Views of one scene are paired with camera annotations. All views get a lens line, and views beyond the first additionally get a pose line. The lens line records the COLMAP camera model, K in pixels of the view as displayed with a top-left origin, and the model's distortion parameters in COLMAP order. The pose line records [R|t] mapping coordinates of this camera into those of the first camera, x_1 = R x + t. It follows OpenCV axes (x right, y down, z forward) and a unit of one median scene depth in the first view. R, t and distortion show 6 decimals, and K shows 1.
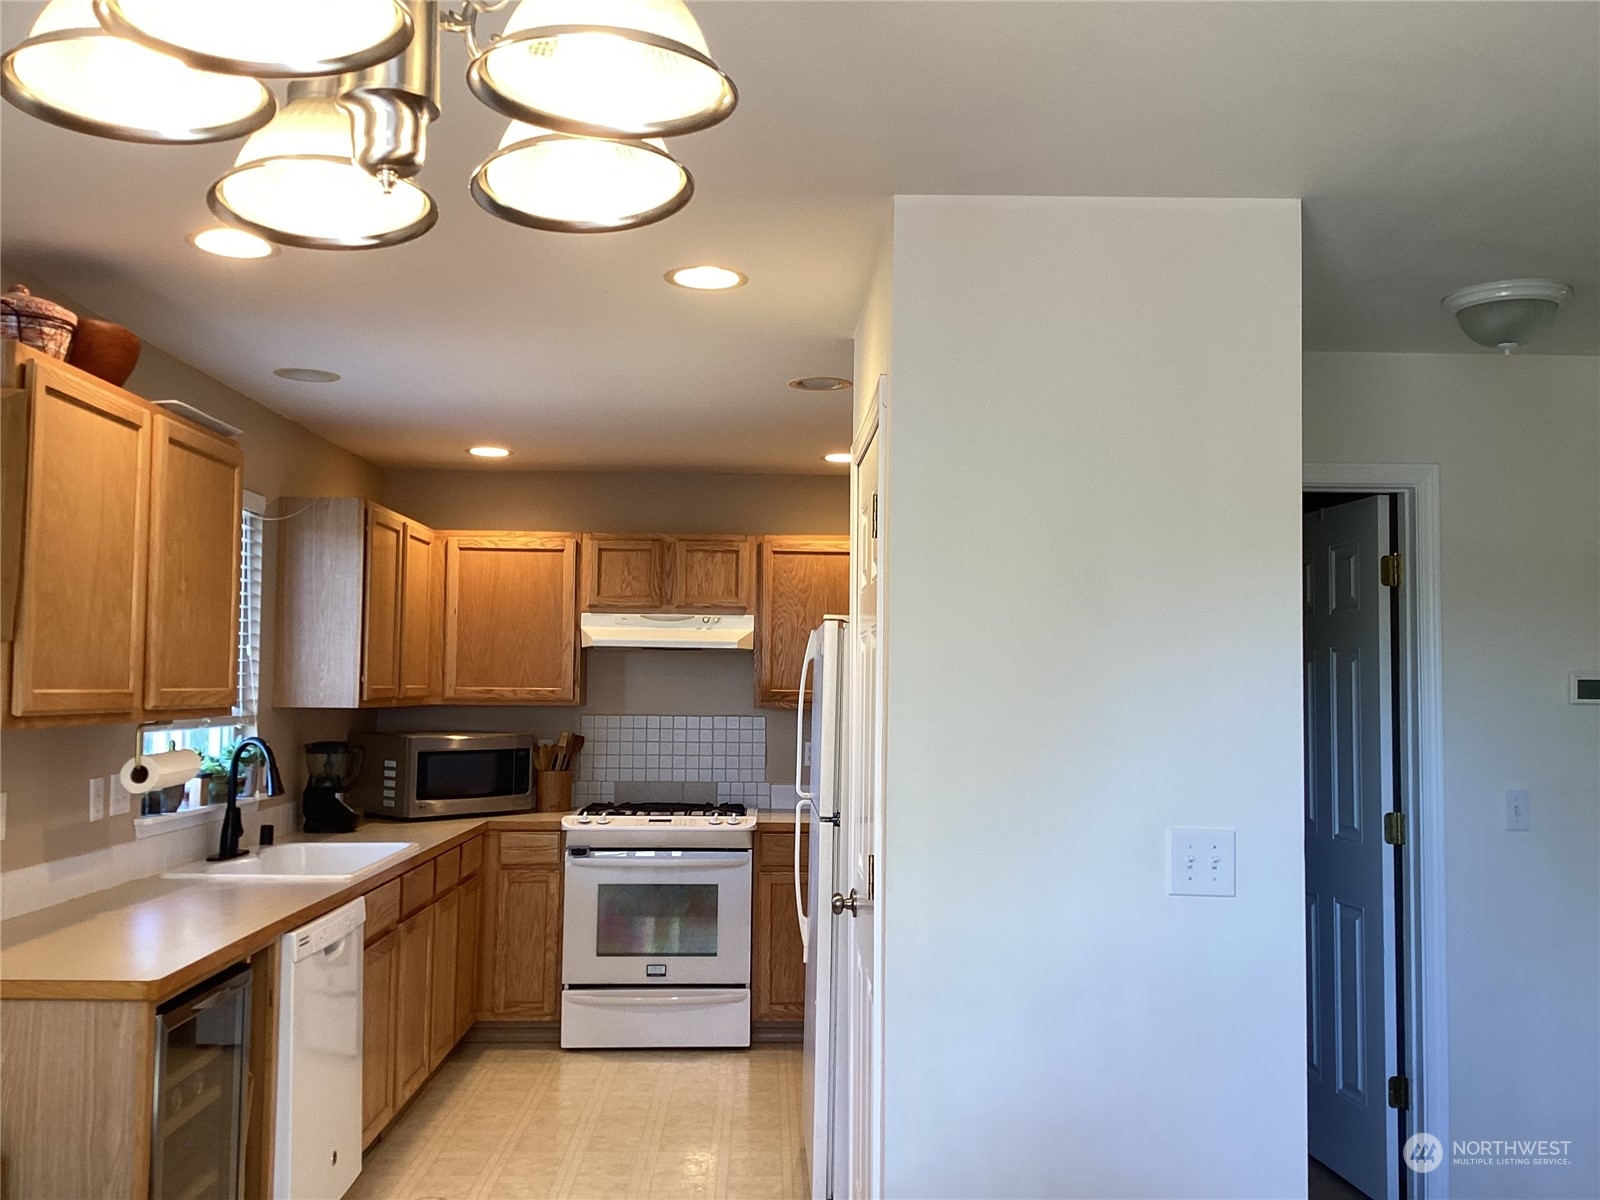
lens RADIAL K [[1452.7, 0, 800.0], [0, 1452.7, 600.0], [0, 0, 1]] dist [0.135868, -0.298109]
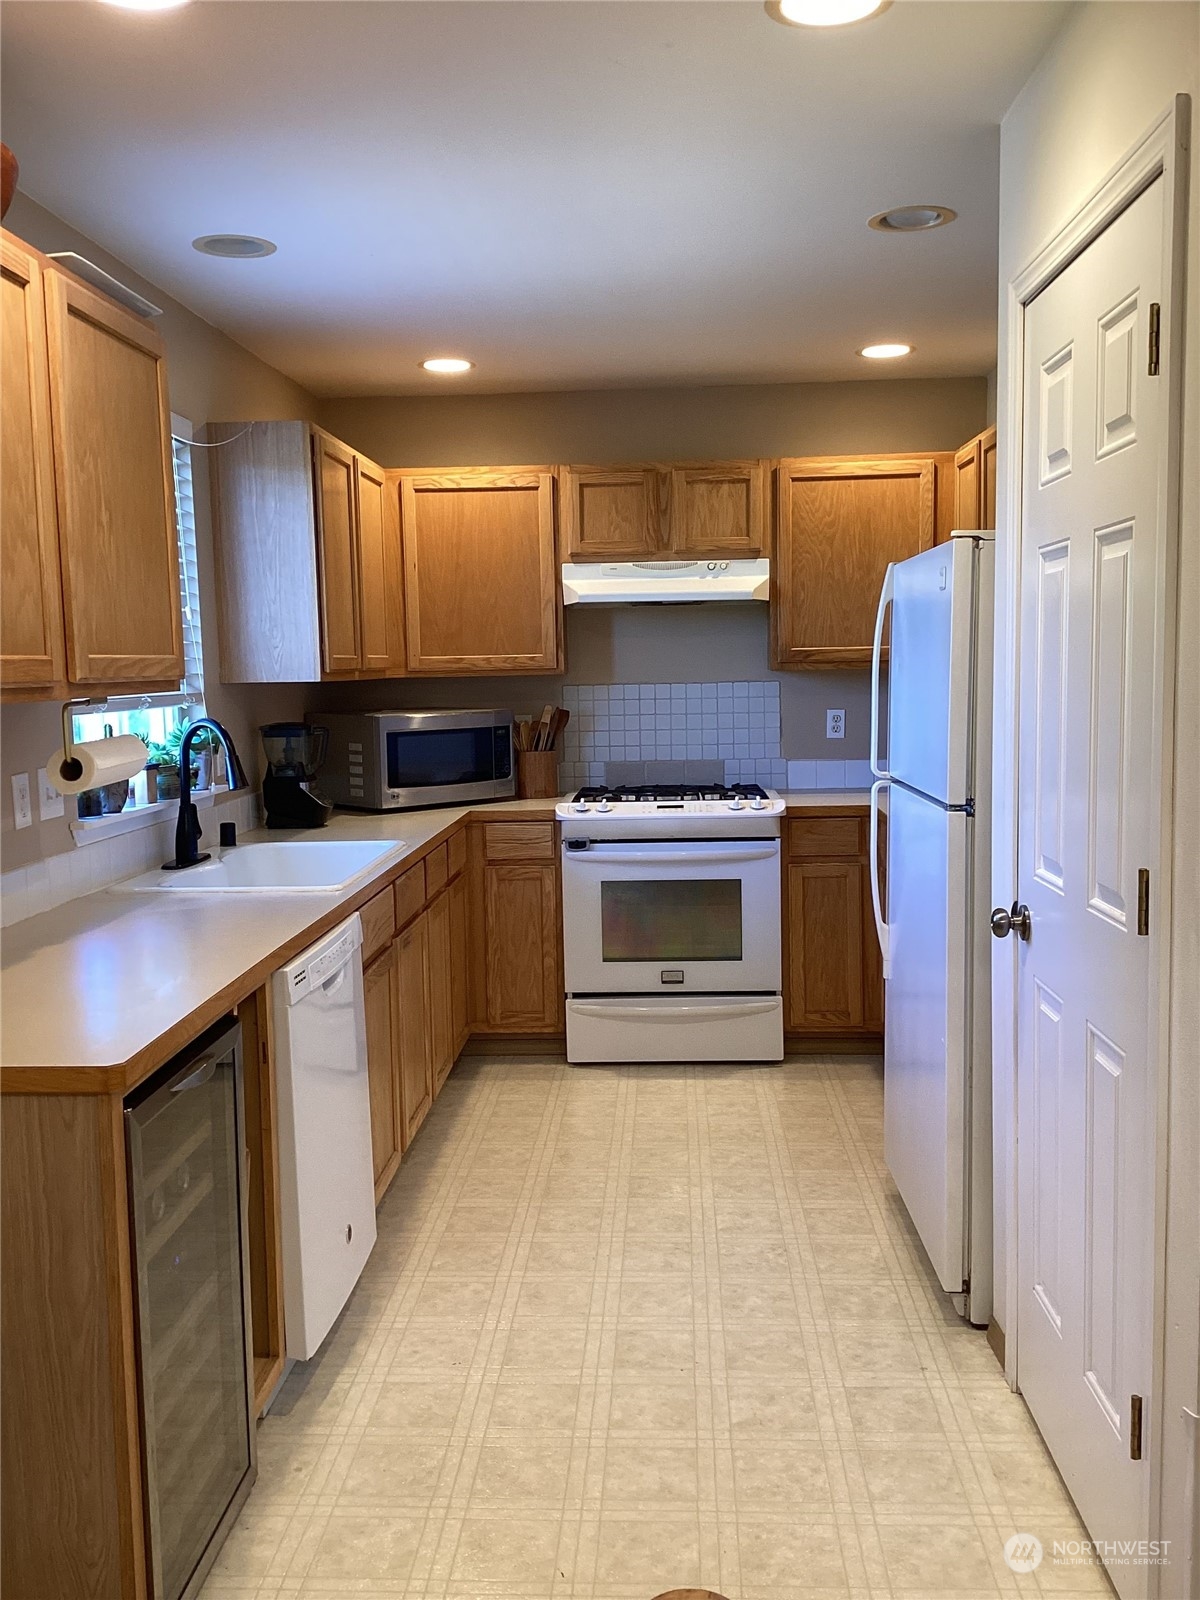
lens RADIAL K [[1452.7, 0, 600.0], [0, 1452.7, 800.0], [0, 0, 1]] dist [0.135868, -0.298109]
pose [[0.996831, -0.023537, -0.075984, -0.073204], [0.034975, 0.987621, 0.152911, 0.016852], [0.071444, -0.155084, 0.985314, 0.165948]]
